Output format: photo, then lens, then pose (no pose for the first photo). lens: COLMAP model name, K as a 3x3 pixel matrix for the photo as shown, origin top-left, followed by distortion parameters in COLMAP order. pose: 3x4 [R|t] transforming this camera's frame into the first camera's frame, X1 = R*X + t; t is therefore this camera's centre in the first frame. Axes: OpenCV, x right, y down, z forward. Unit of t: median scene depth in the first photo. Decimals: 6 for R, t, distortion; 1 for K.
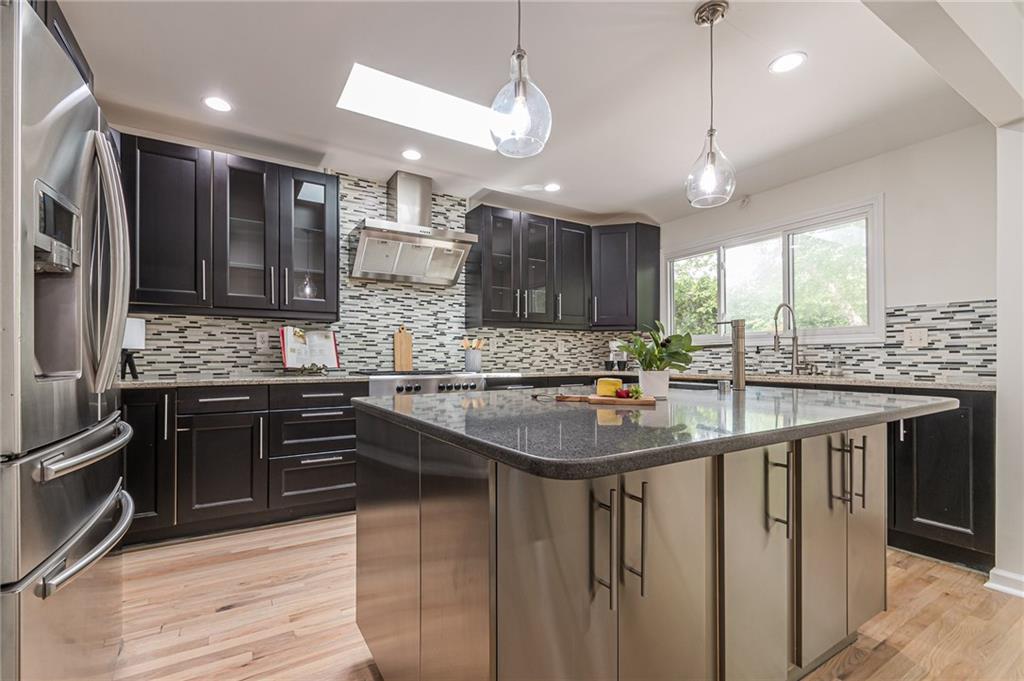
lens RADIAL K [[452.3, 0, 507.9], [0, 452.3, 354.8], [0, 0, 1]] dist [0.001361, -0.000012]
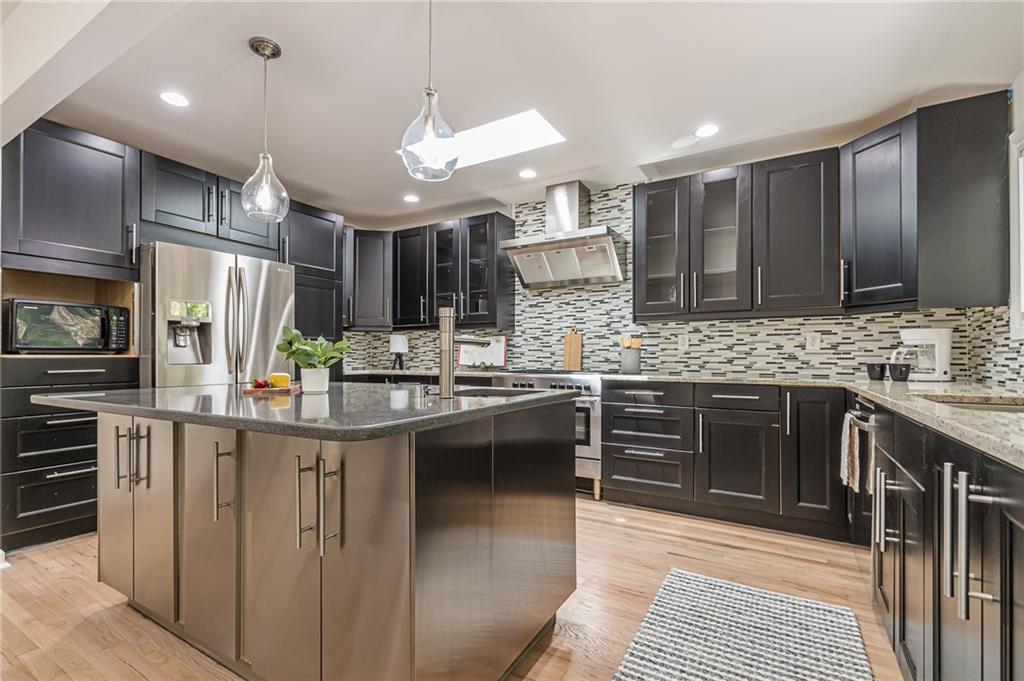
lens RADIAL K [[452.3, 0, 512.7], [0, 452.3, 356.7], [0, 0, 1]] dist [0.001361, -0.000012]
pose [[0.479719, -0.000144, -0.877422, 0.592188], [0.003341, 0.999993, 0.001662, 0.001973], [0.877416, -0.003729, 0.479716, 0.352132]]
